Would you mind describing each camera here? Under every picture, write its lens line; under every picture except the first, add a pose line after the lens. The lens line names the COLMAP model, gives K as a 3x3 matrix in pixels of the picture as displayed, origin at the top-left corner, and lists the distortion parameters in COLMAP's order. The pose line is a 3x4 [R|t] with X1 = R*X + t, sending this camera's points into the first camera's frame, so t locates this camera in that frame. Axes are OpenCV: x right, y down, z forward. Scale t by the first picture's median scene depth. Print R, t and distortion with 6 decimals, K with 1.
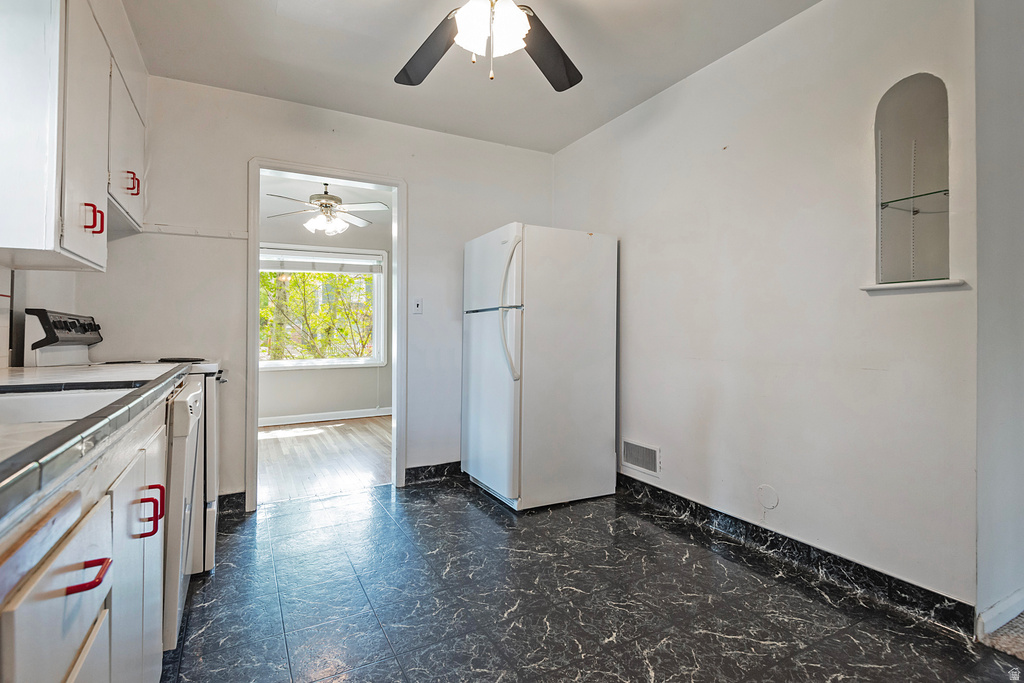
lens RADIAL K [[489.9, 0, 514.8], [0, 489.9, 333.4], [0, 0, 1]] dist [0.001450, -0.000015]
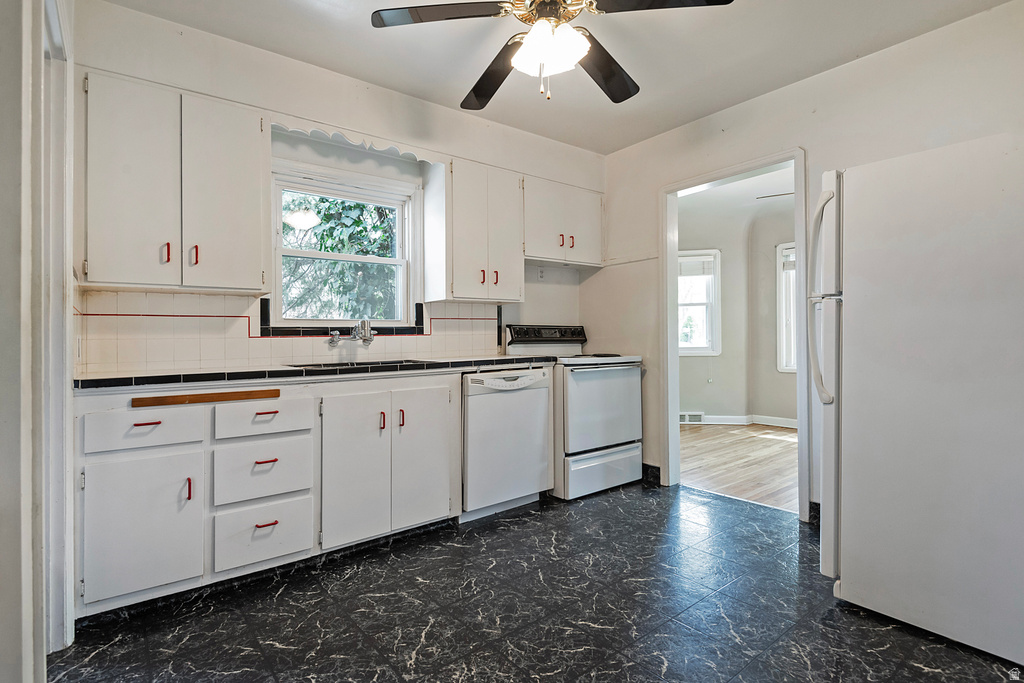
lens RADIAL K [[513.9, 0, 511.6], [0, 513.9, 343.1], [0, 0, 1]] dist [0.018106, -0.008561]
pose [[0.168615, 0.007040, -0.985657, 1.018716], [0.003559, 0.999964, 0.007751, 0.007103], [0.985675, -0.004815, 0.168584, 0.674045]]
